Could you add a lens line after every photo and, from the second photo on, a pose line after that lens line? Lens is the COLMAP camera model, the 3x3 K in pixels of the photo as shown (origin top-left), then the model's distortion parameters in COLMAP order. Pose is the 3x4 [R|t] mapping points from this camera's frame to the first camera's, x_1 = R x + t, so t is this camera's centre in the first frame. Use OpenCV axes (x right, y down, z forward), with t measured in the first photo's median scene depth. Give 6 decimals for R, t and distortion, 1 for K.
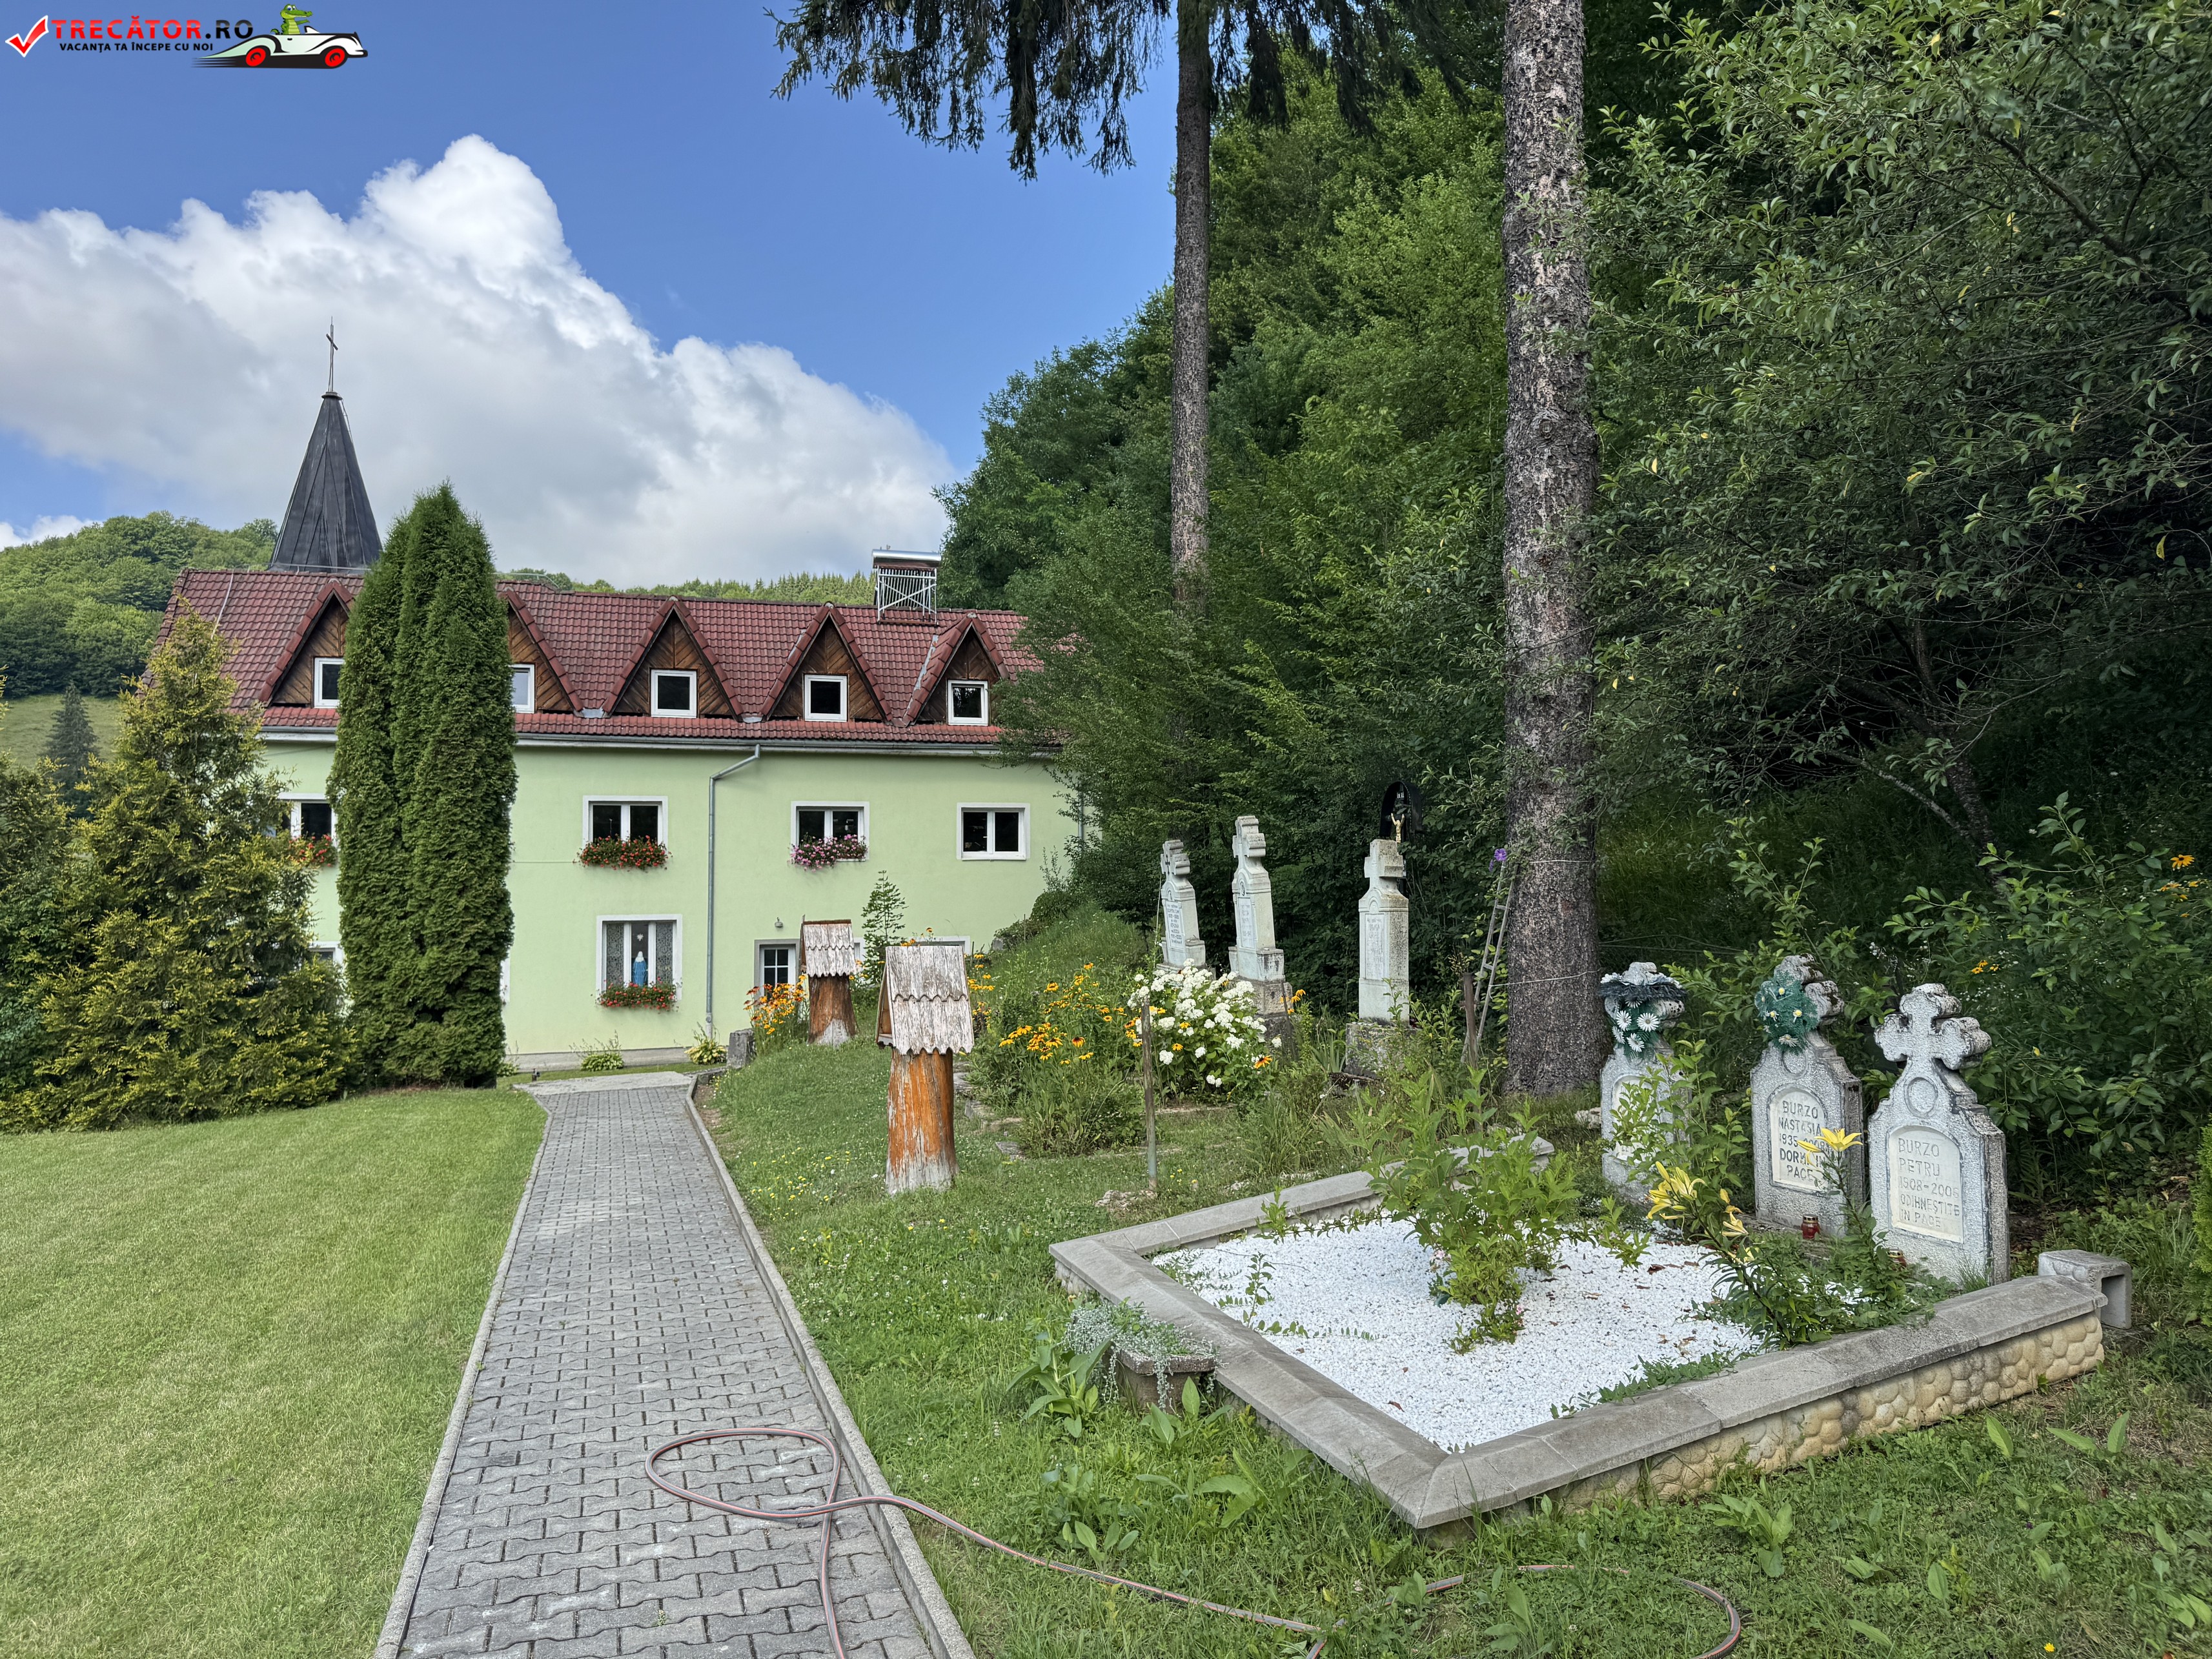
lens RADIAL K [[1575.9, 0, 1106.0], [0, 1575.9, 829.5], [0, 0, 1]] dist [0.079835, -0.098564]
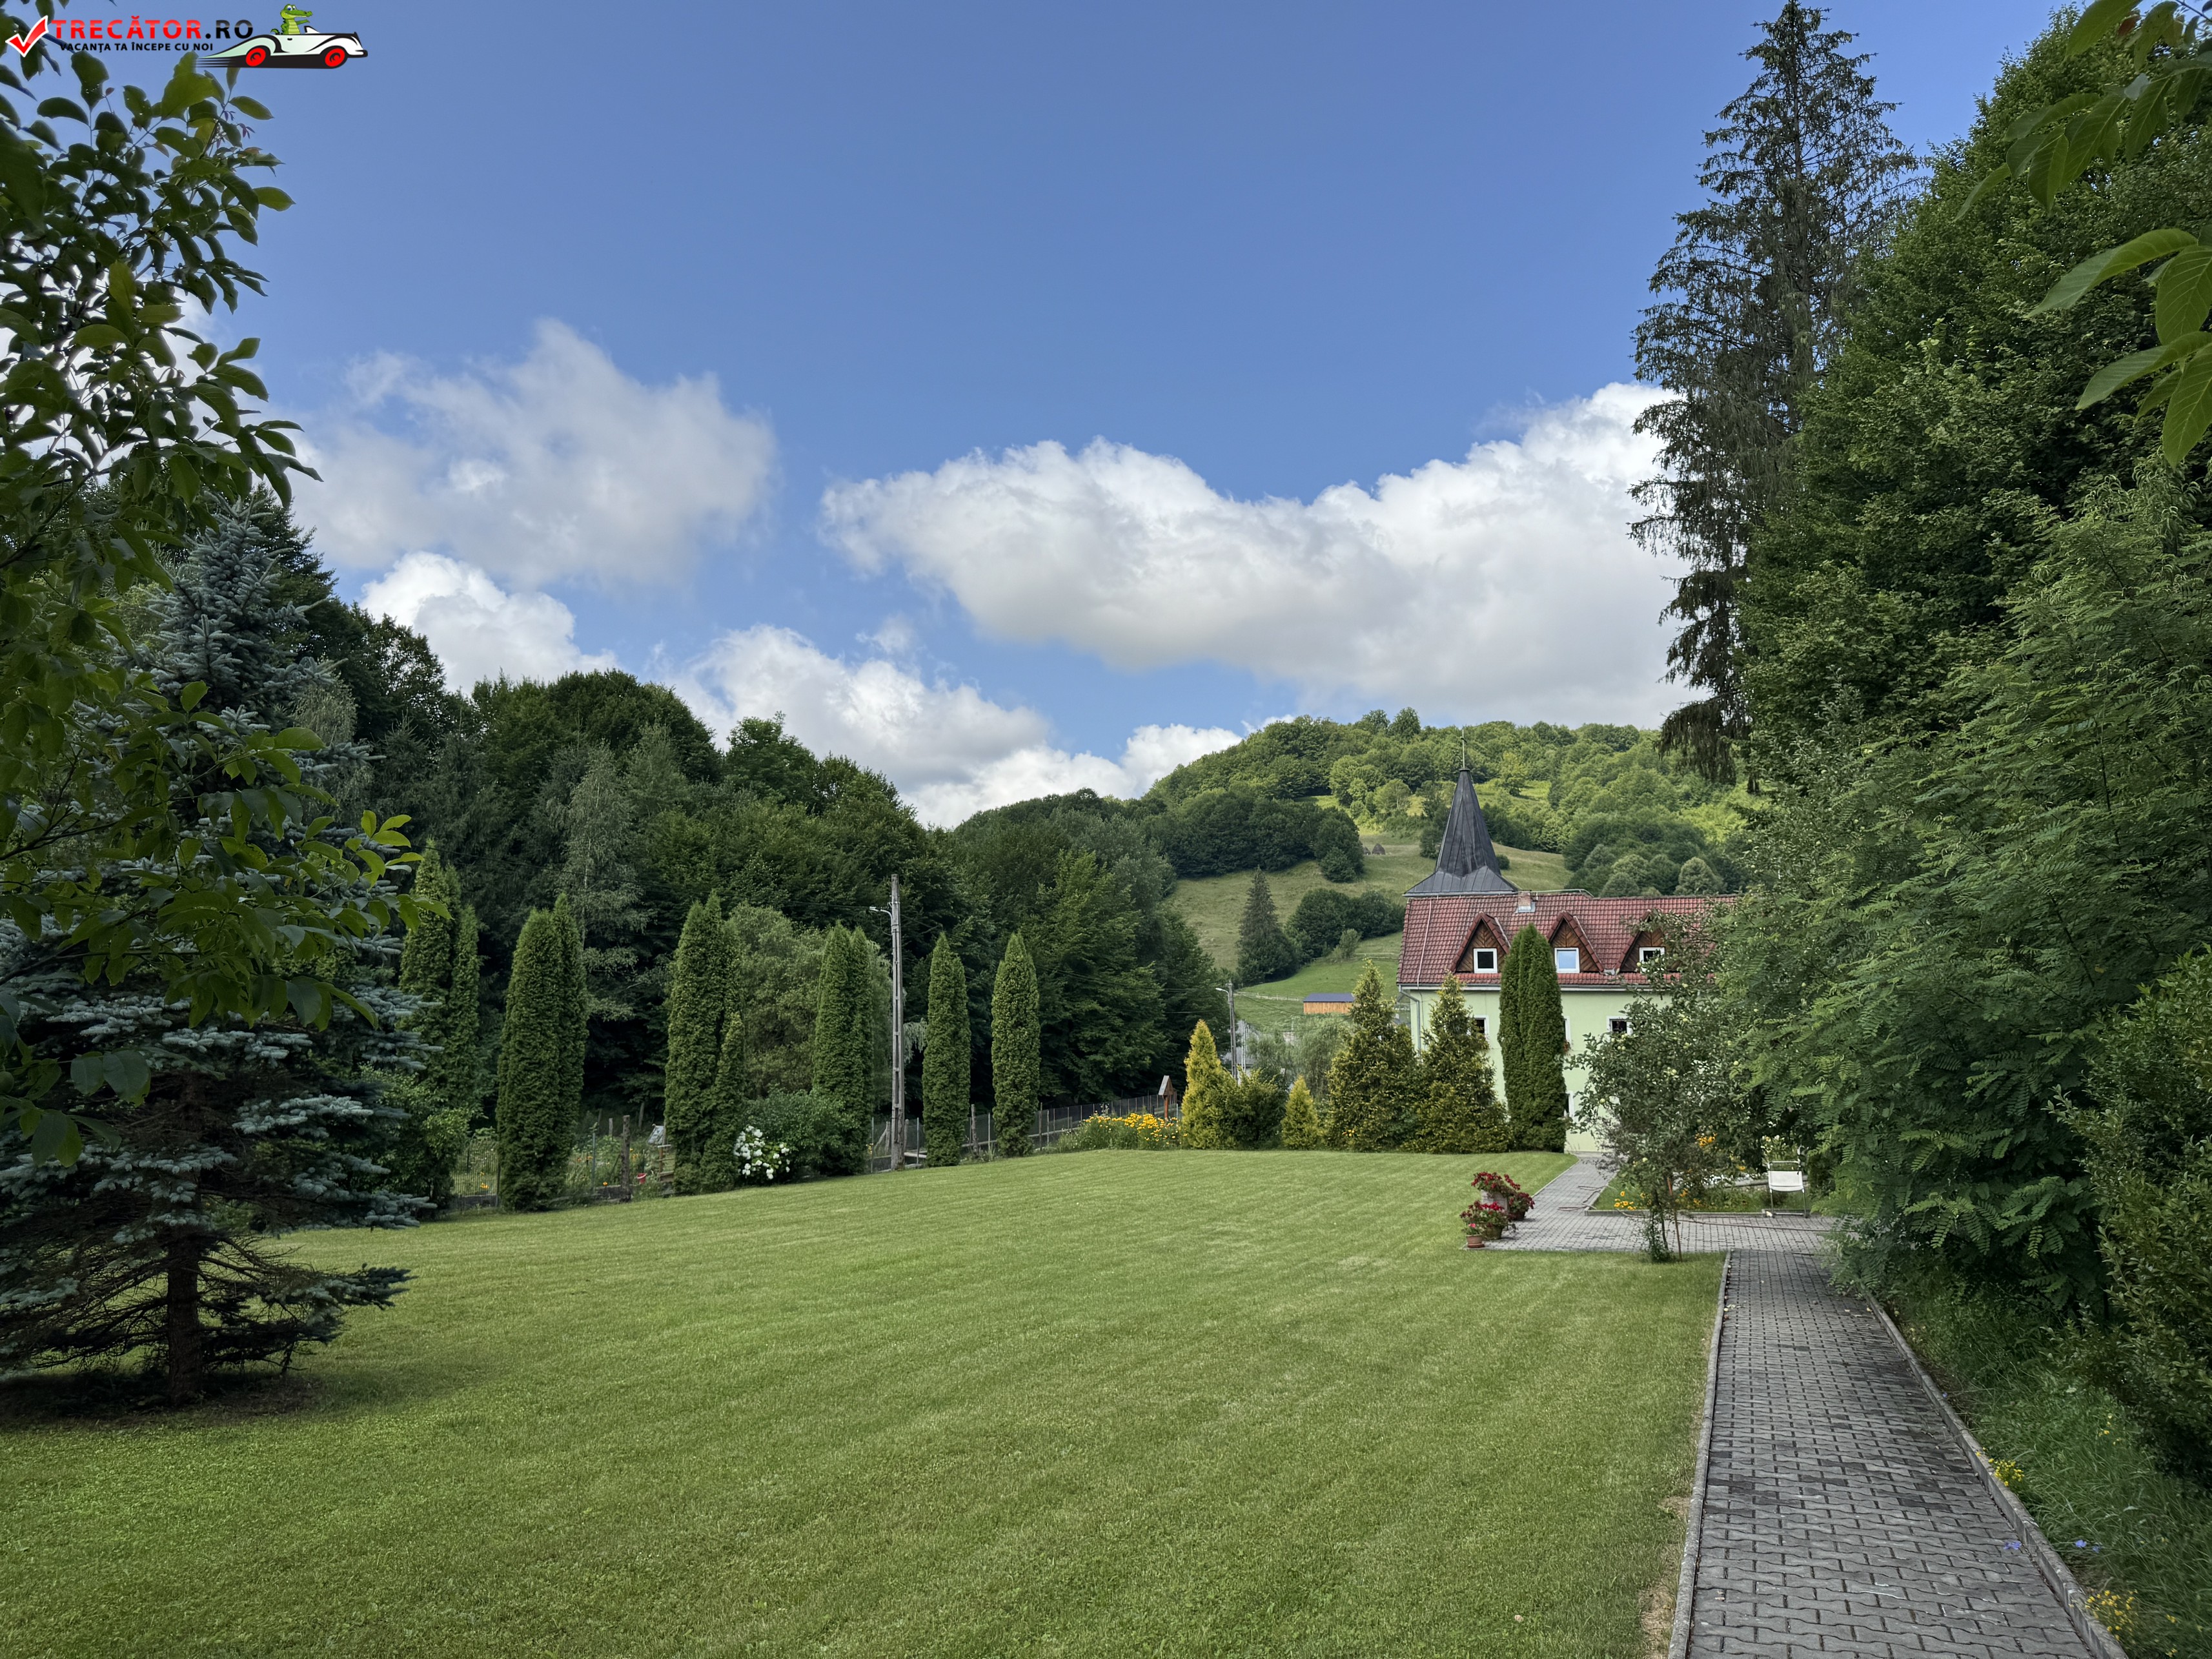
lens RADIAL K [[1575.9, 0, 1106.0], [0, 1575.9, 829.5], [0, 0, 1]] dist [0.079835, -0.098564]
pose [[0.794926, -0.058345, -0.603894, 0.366408], [0.008426, 0.996331, -0.085169, -0.088670], [0.606648, 0.062614, 0.792501, -0.909290]]
